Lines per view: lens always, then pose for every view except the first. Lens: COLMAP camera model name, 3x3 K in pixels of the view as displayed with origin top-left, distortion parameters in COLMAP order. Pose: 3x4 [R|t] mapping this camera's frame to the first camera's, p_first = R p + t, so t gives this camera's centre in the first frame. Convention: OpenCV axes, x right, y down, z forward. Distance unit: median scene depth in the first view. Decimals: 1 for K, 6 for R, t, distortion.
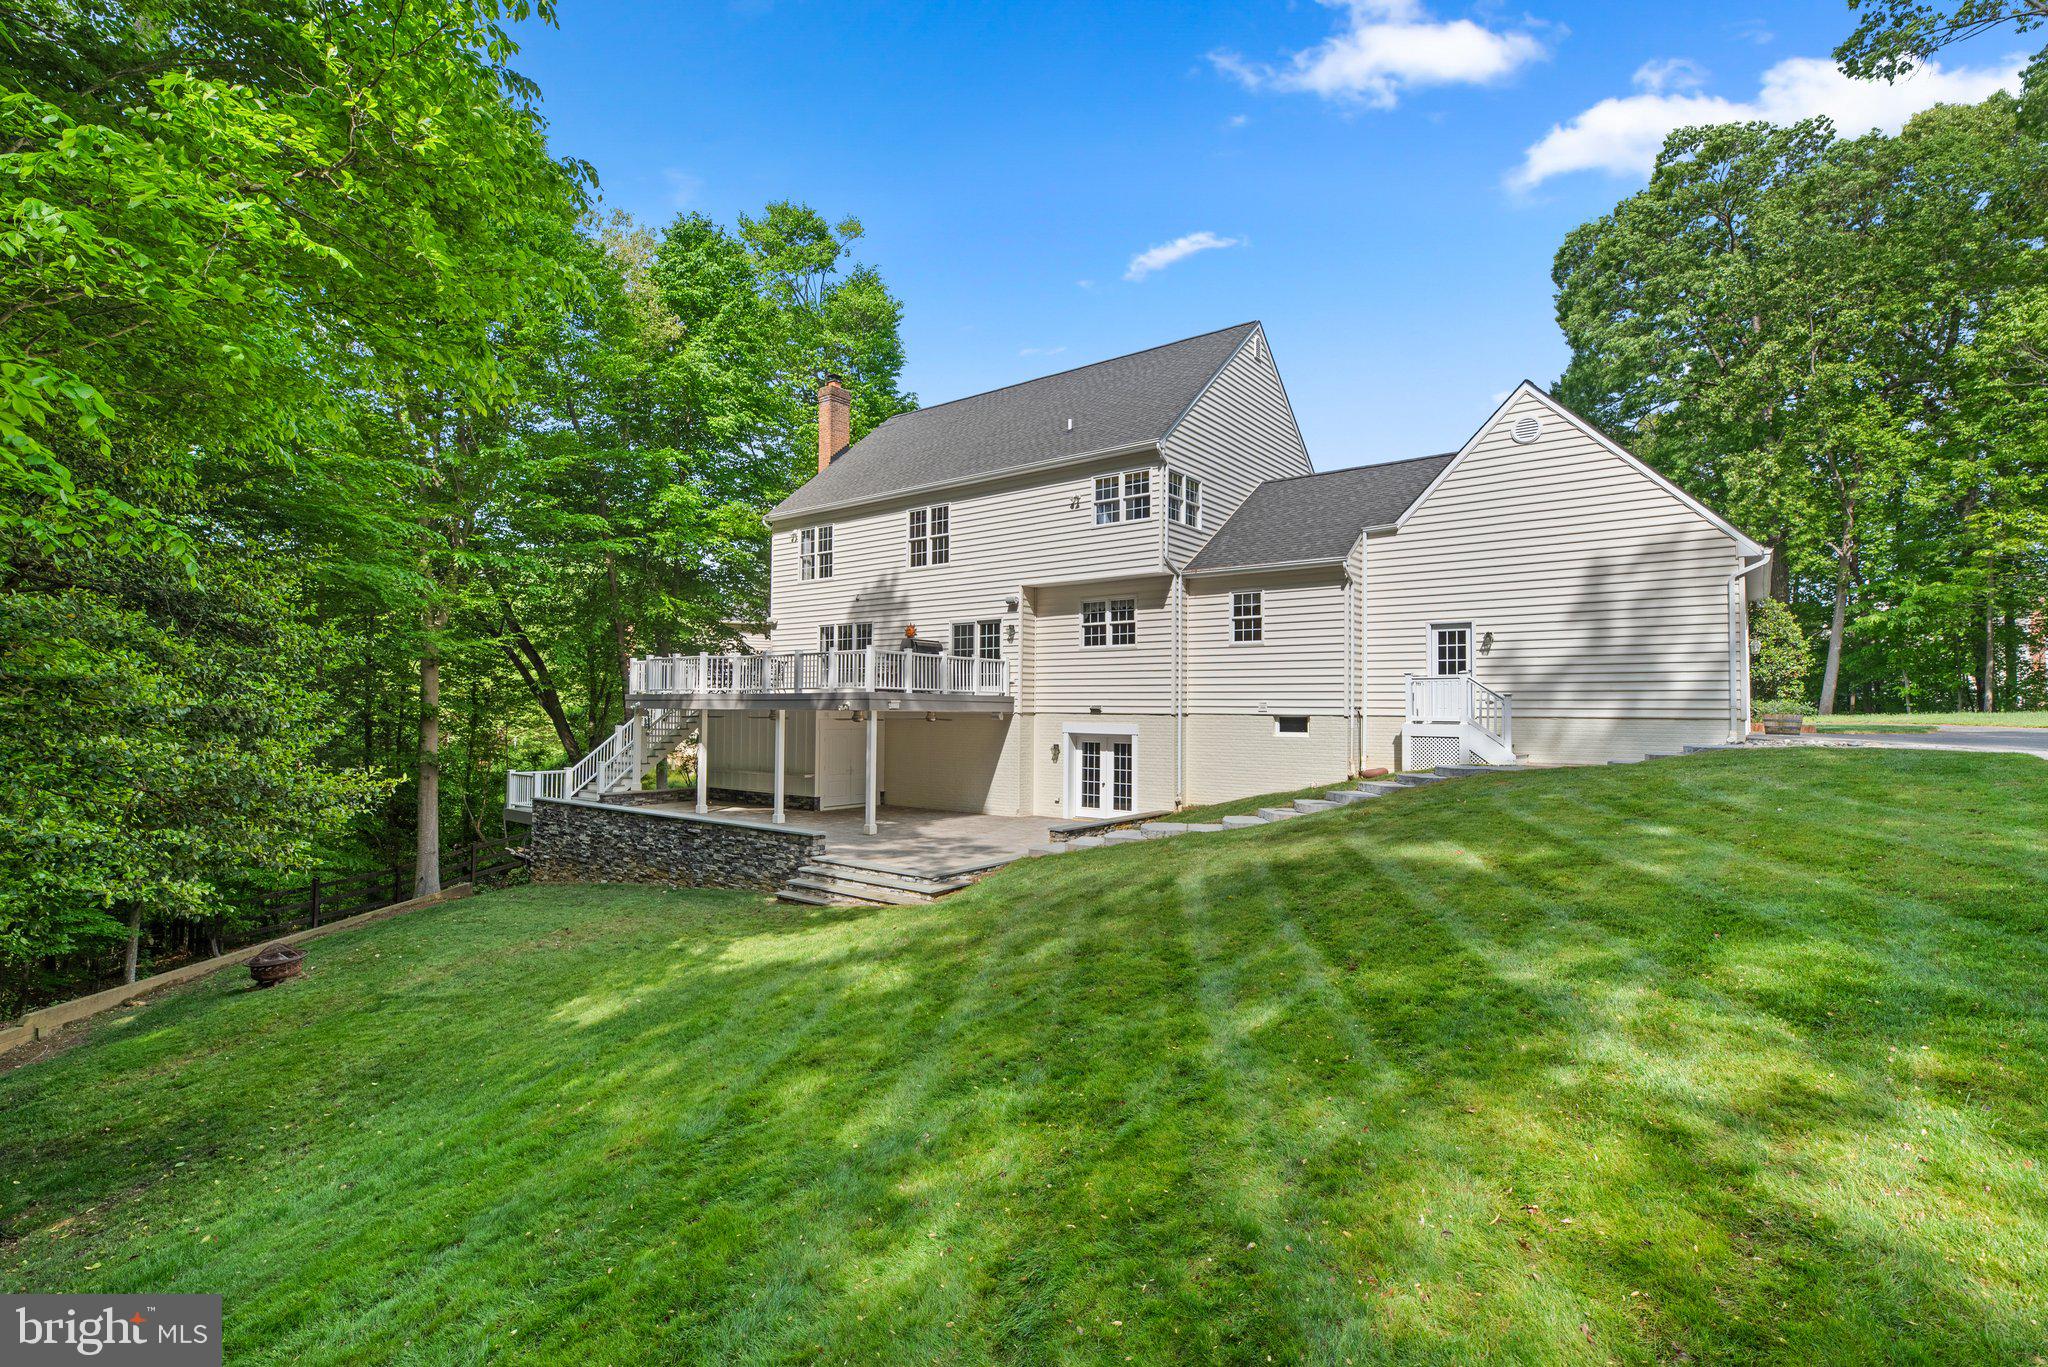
lens RADIAL K [[922.9, 0, 1032.3], [0, 922.9, 684.2], [0, 0, 1]] dist [0.004914, 0.000642]
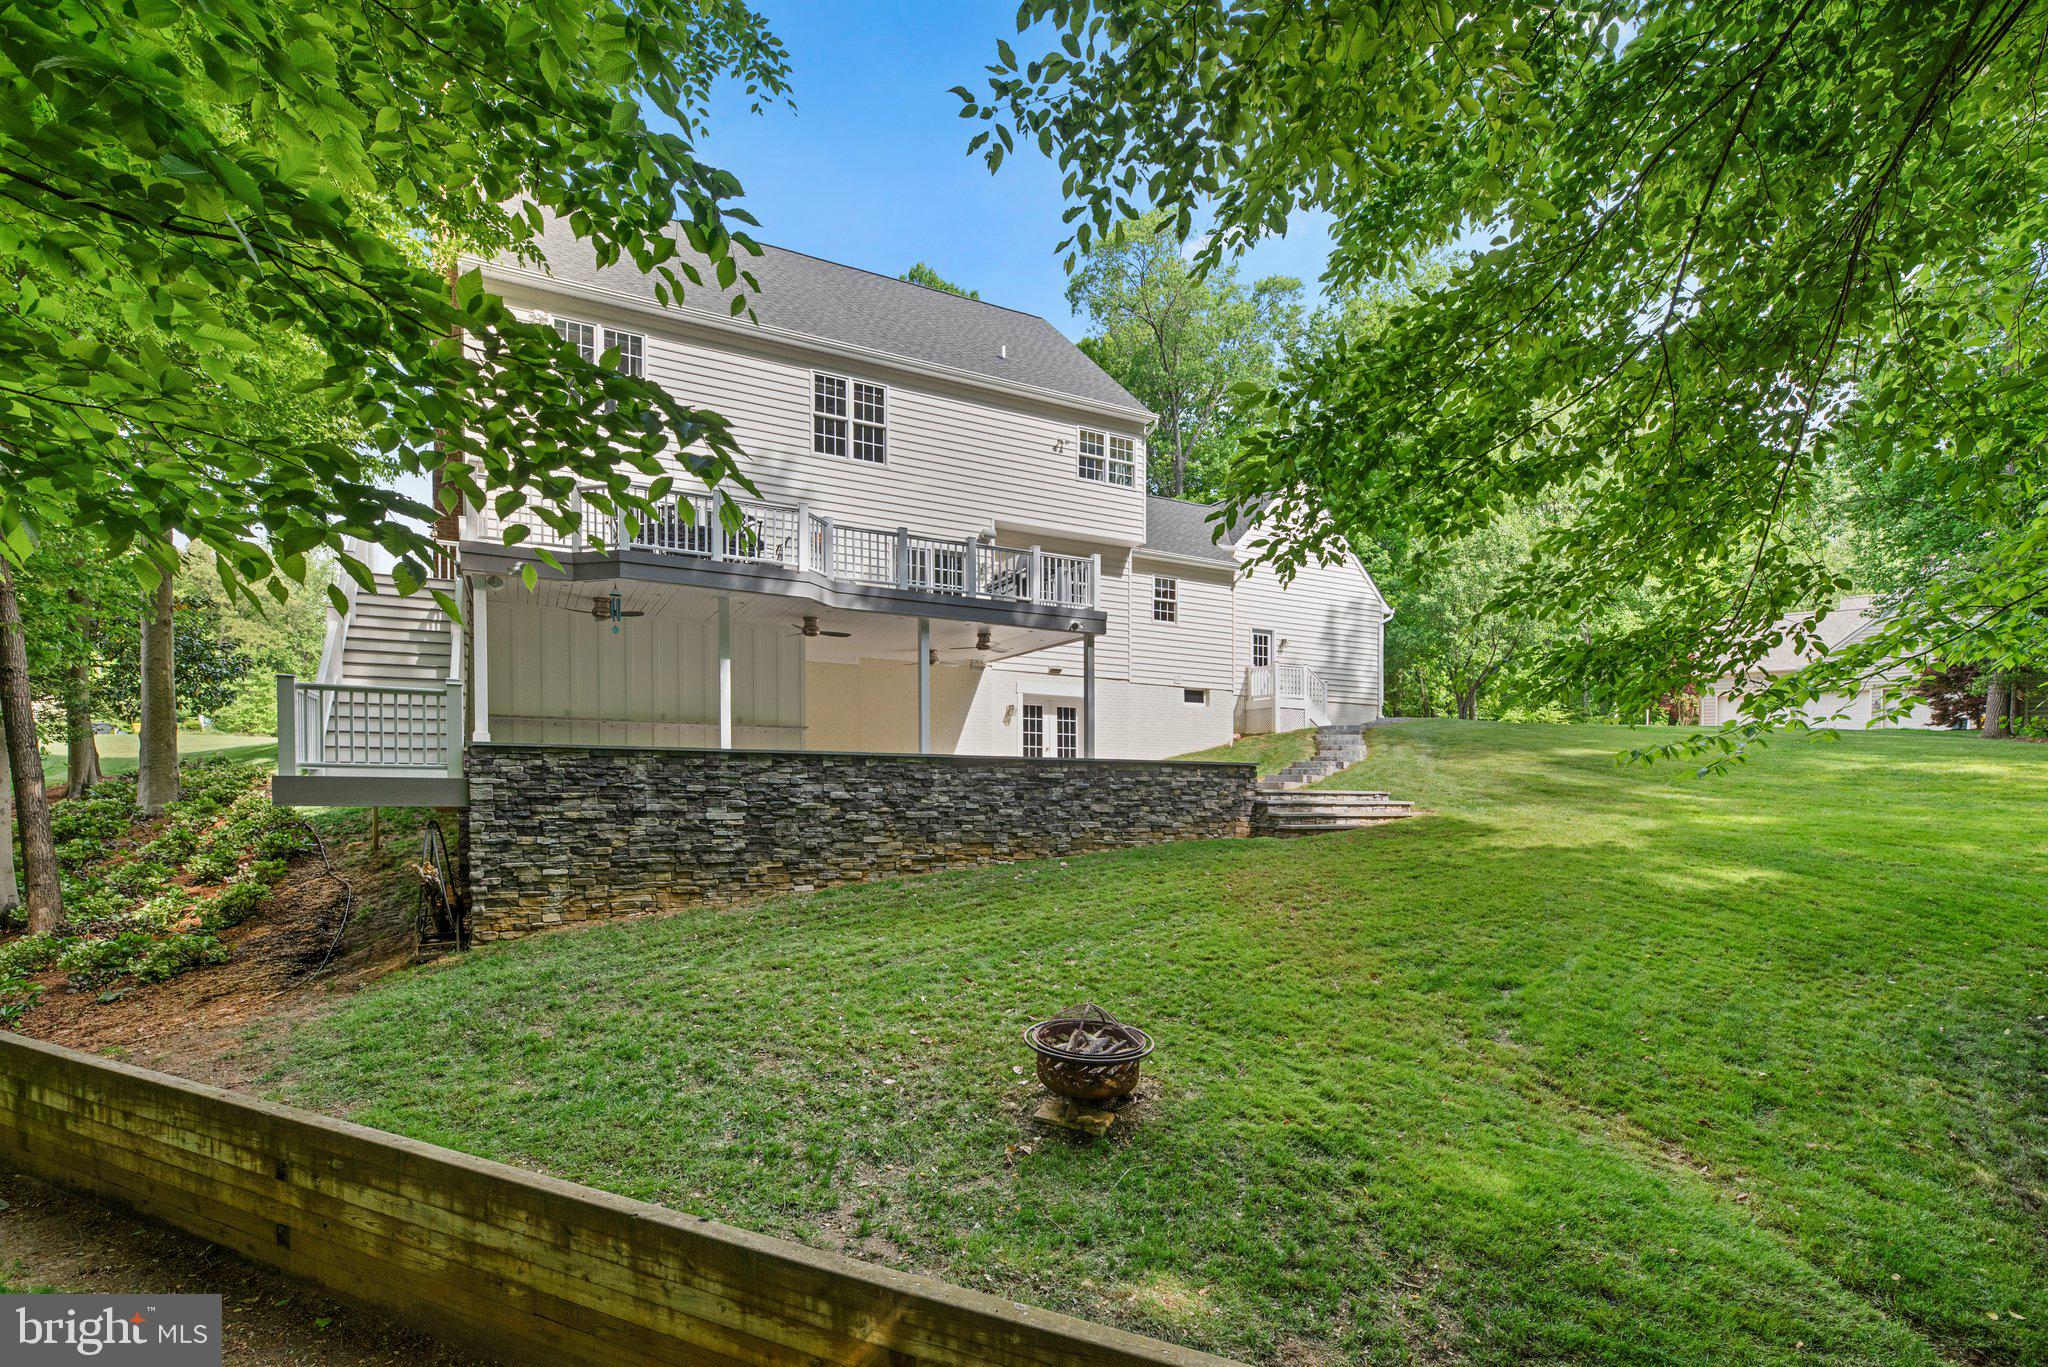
lens RADIAL K [[938.8, 0, 1023.7], [0, 938.8, 785.9], [0, 0, 1]] dist [0.000812, 0.000169]
pose [[0.436291, -0.005345, 0.899790, -0.827621], [-0.036960, 0.999032, 0.023856, 0.126325], [-0.899046, -0.043665, 0.435671, 0.602406]]
